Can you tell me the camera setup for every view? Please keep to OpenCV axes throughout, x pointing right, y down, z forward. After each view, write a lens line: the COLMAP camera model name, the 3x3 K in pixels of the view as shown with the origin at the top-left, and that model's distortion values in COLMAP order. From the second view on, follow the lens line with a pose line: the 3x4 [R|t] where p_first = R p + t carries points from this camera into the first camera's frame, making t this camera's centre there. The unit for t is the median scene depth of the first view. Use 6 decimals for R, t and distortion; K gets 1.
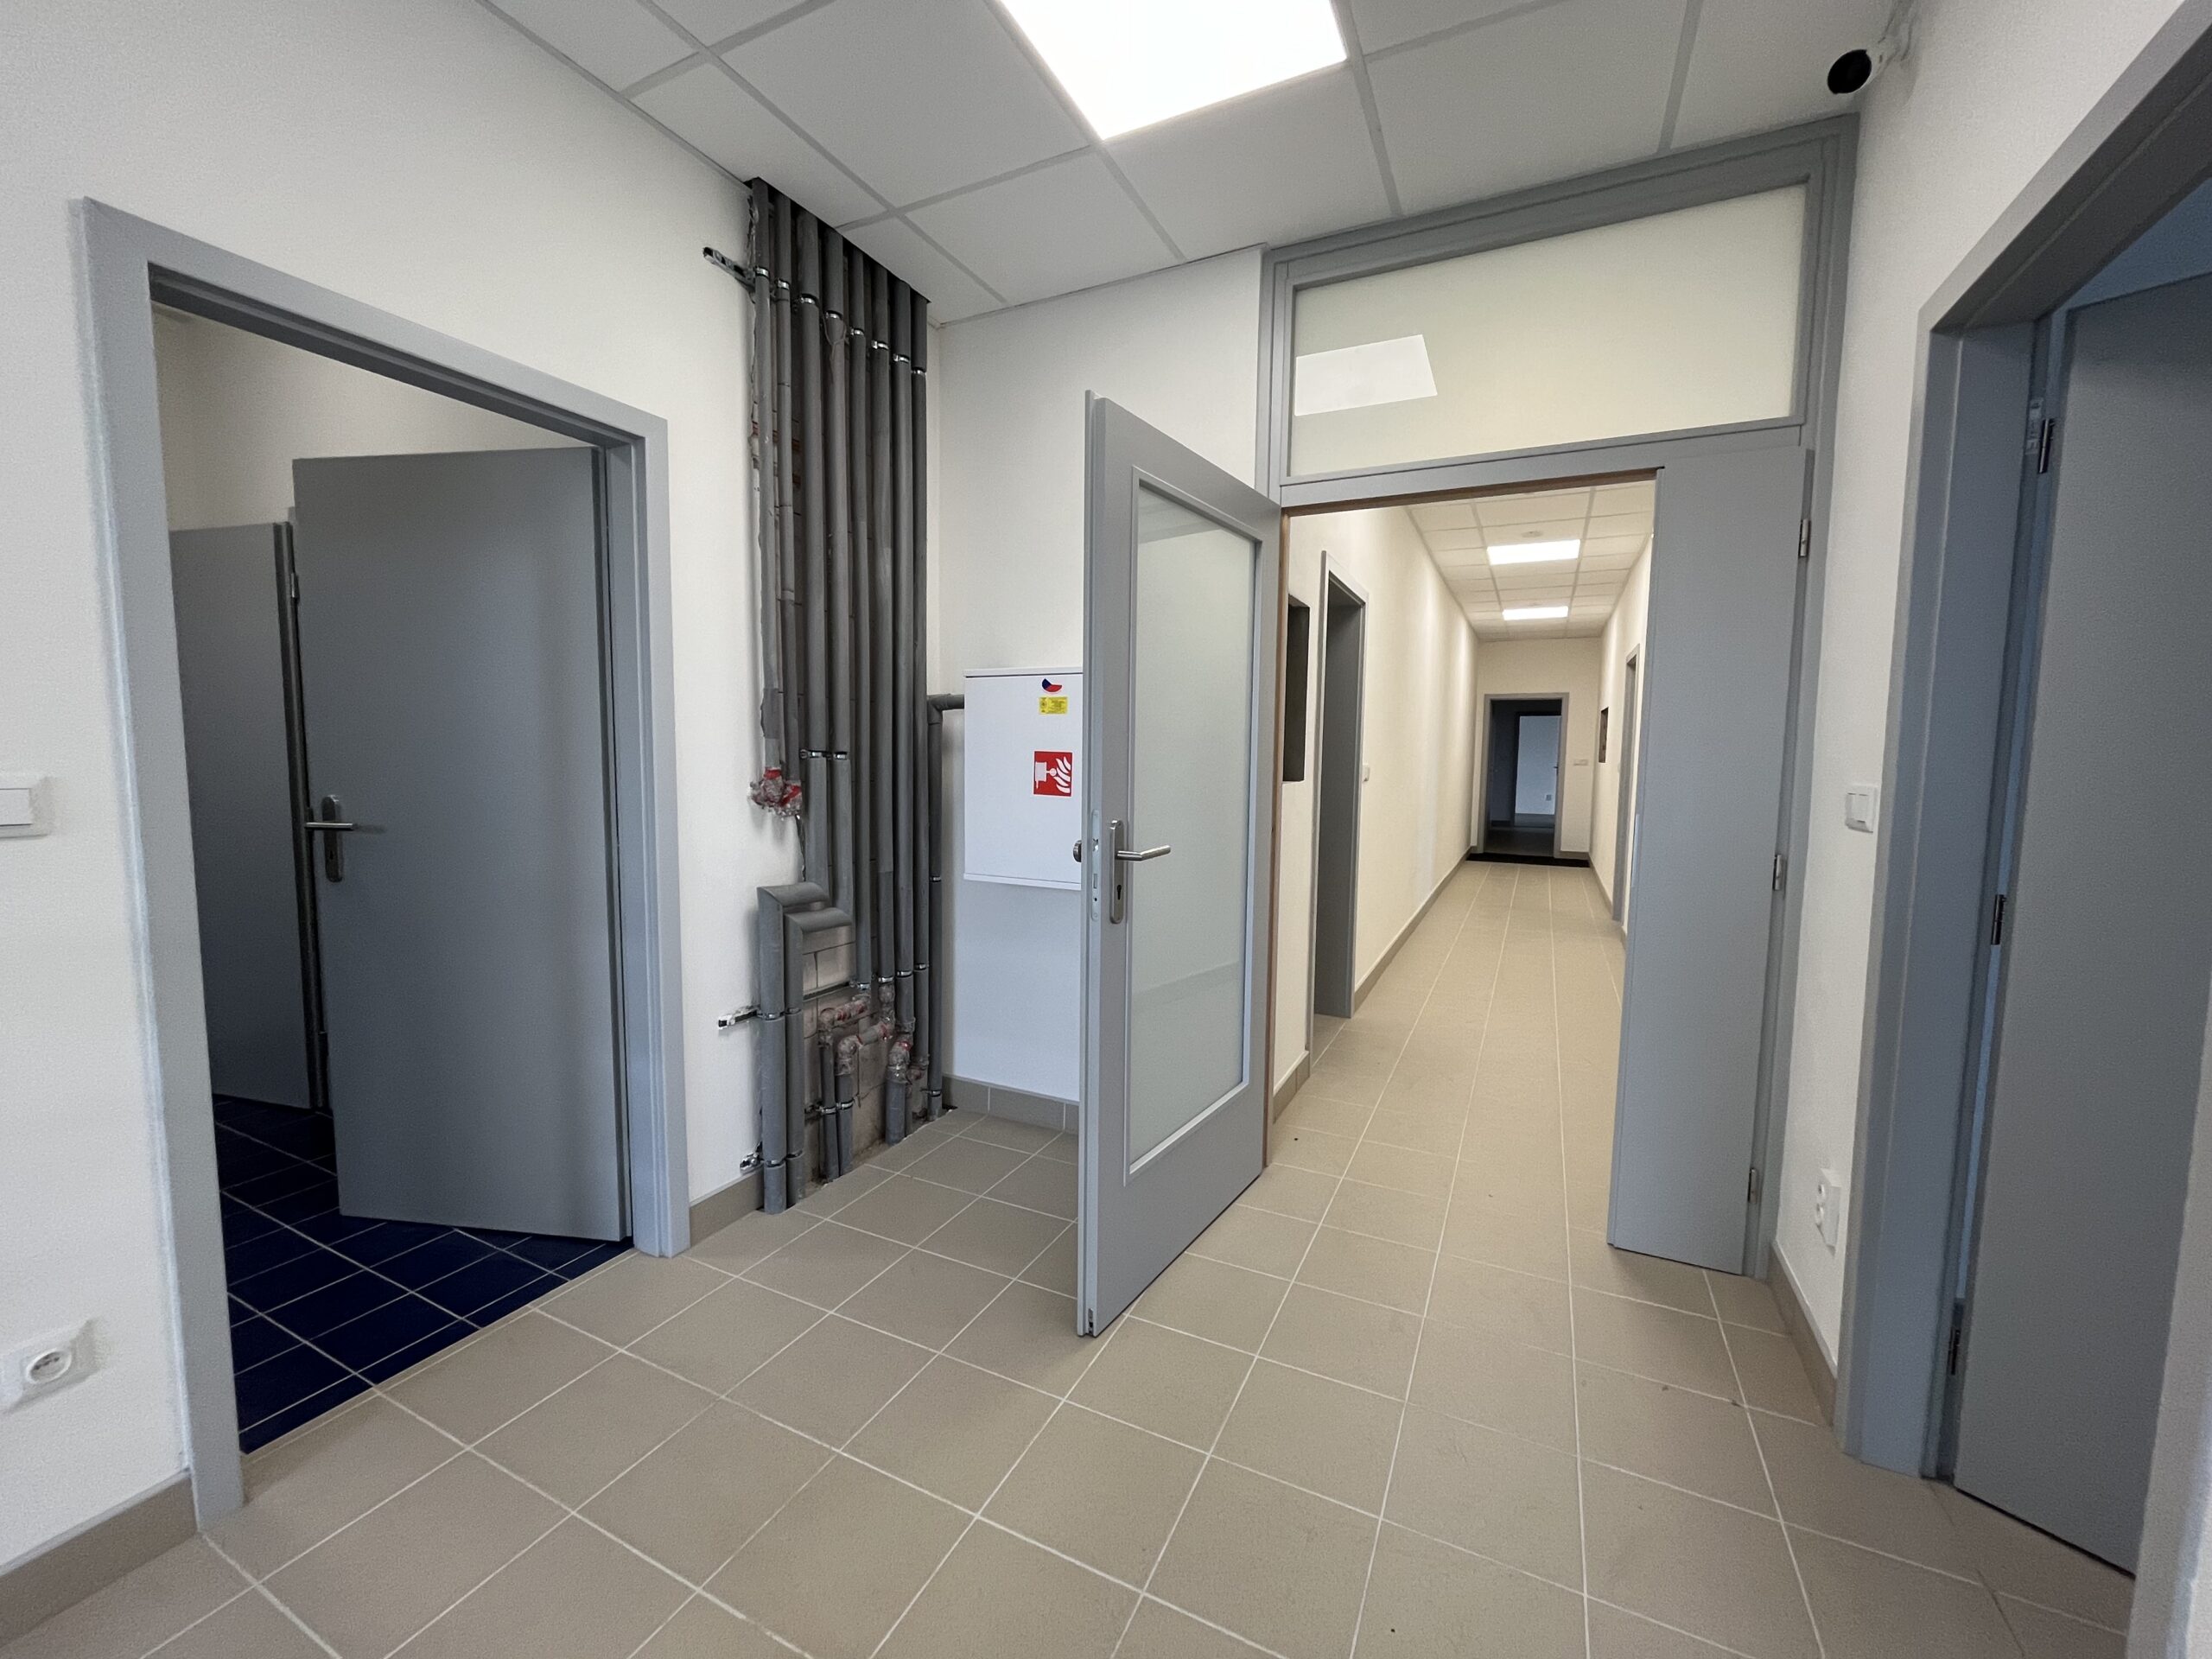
lens RADIAL K [[896.6, 0, 1106.0], [0, 896.6, 829.5], [0, 0, 1]] dist [-0.002157, -0.000067]
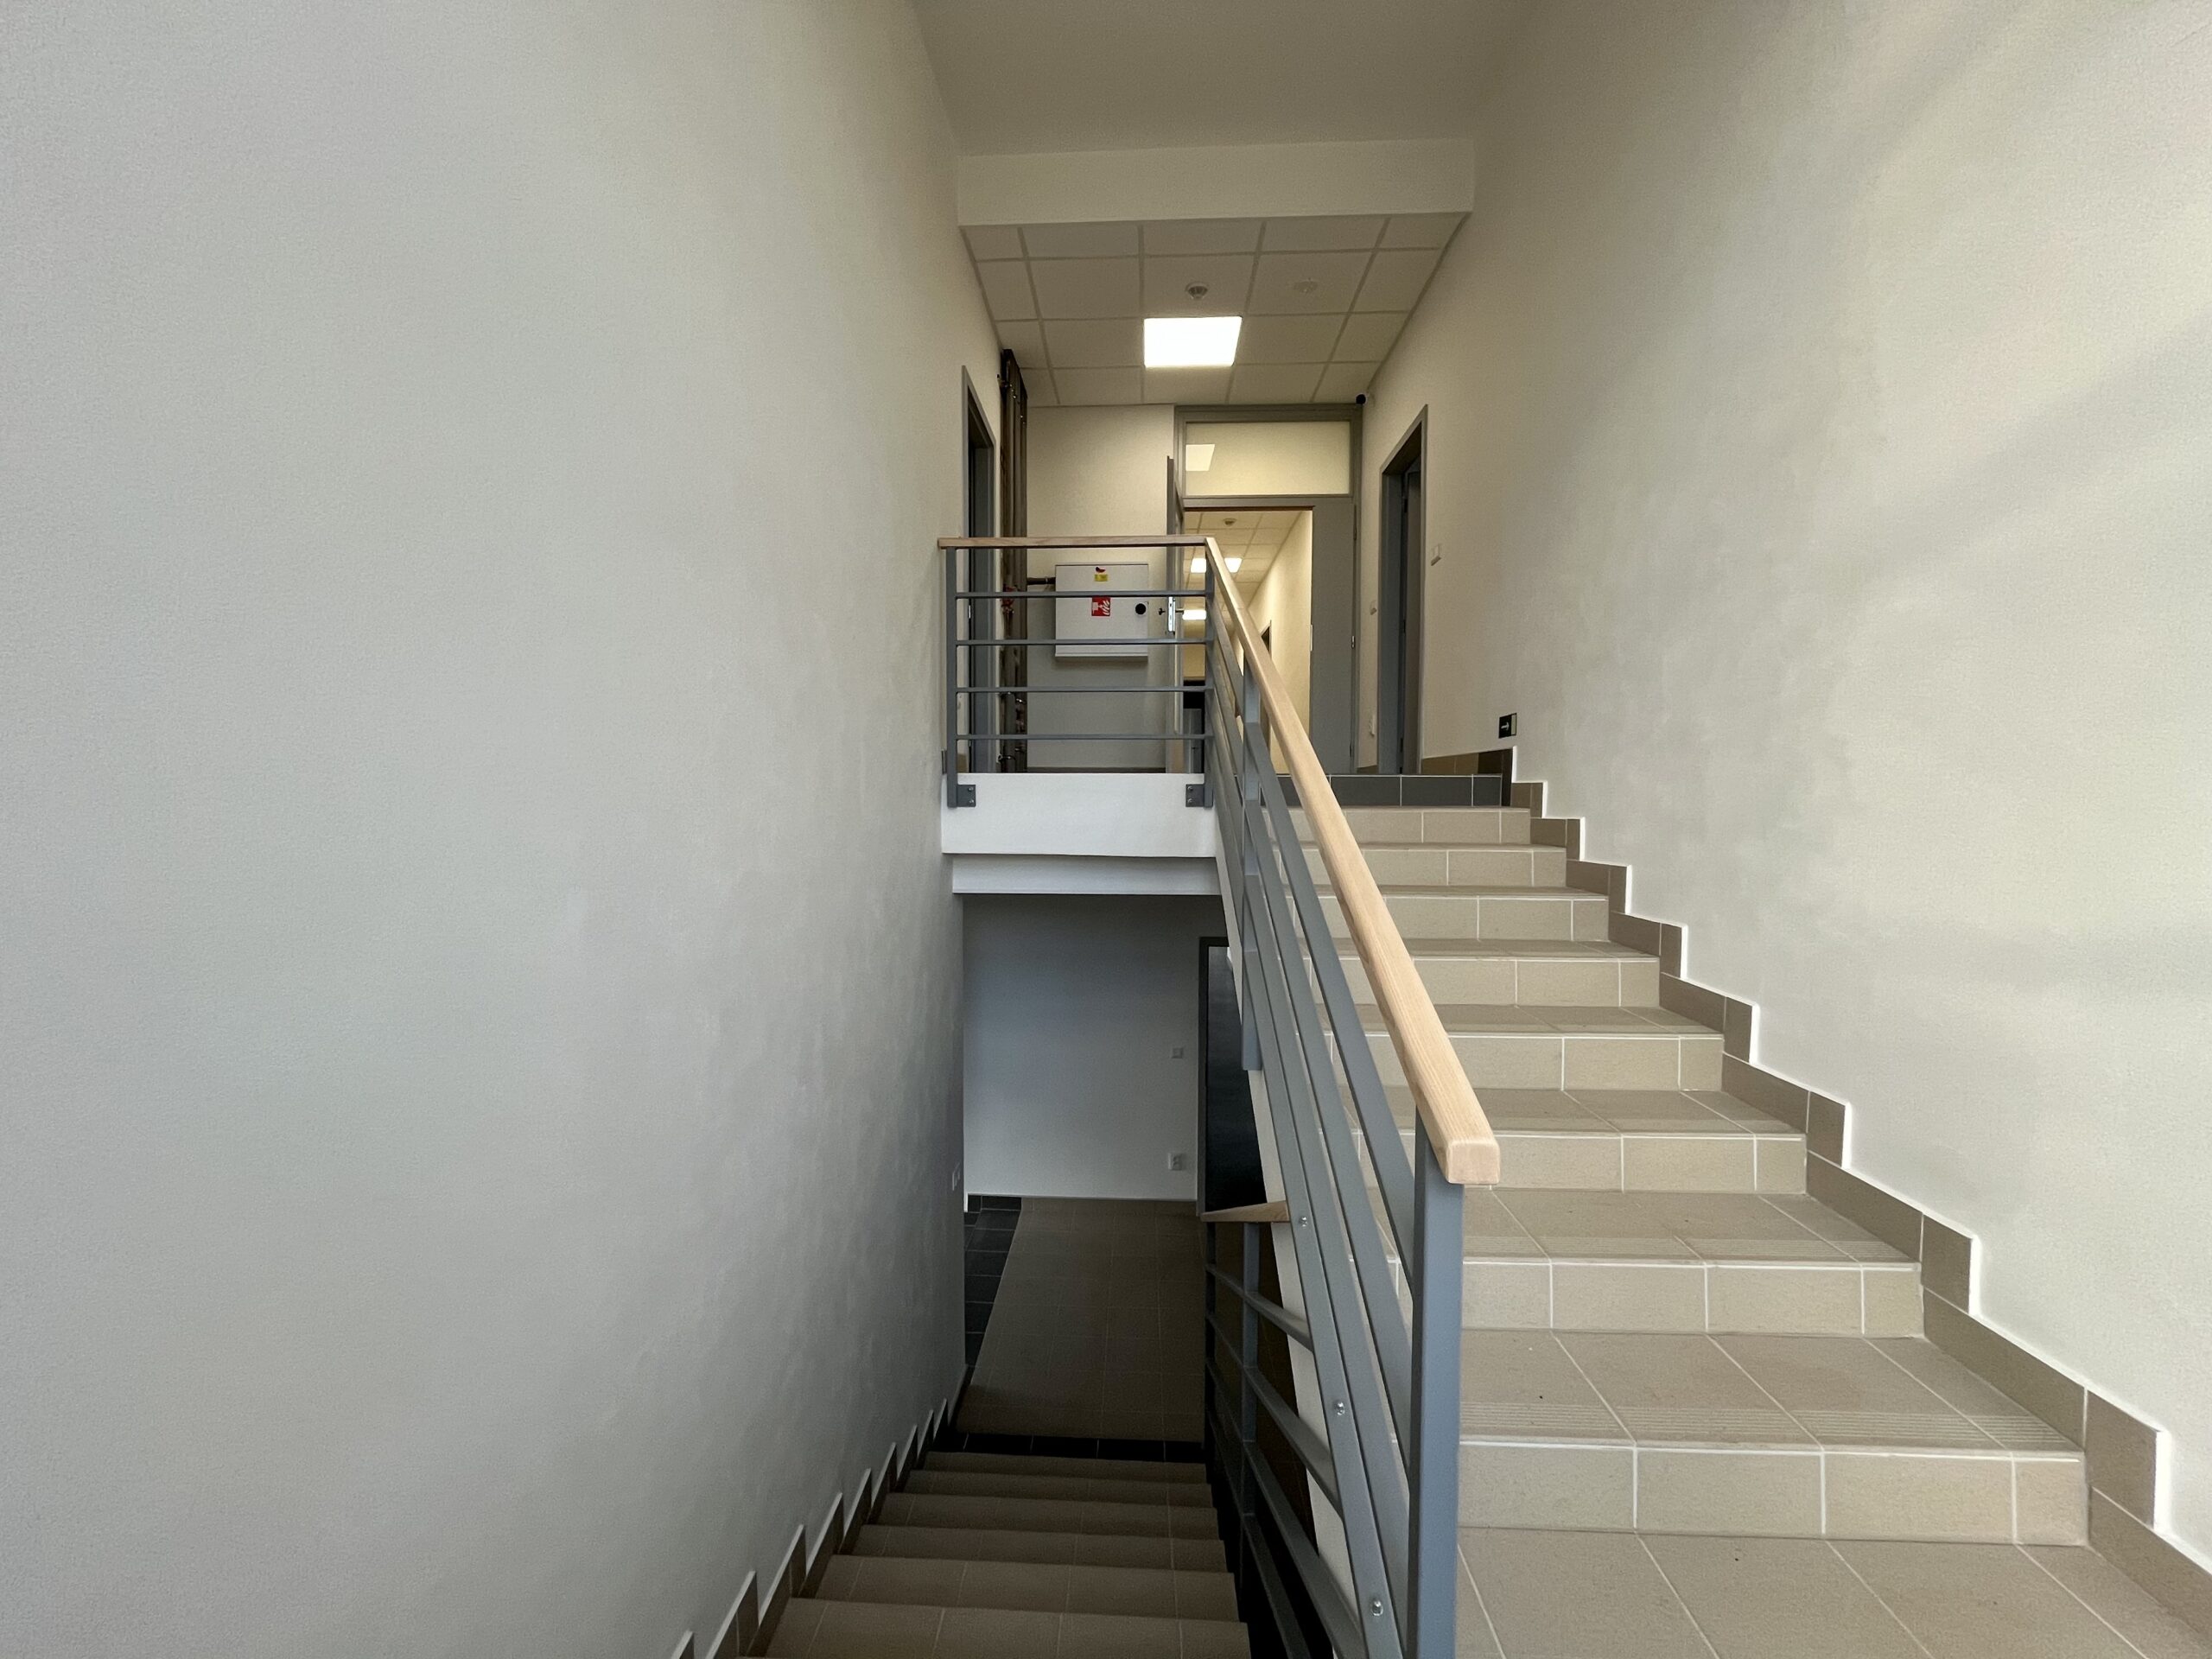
lens RADIAL K [[896.6, 0, 1106.0], [0, 896.6, 829.5], [0, 0, 1]] dist [-0.002157, -0.000067]
pose [[0.917989, -0.029151, 0.395534, -1.240167], [0.044472, 0.998571, -0.029619, 0.738061], [-0.394106, 0.044780, 0.917974, -1.429078]]
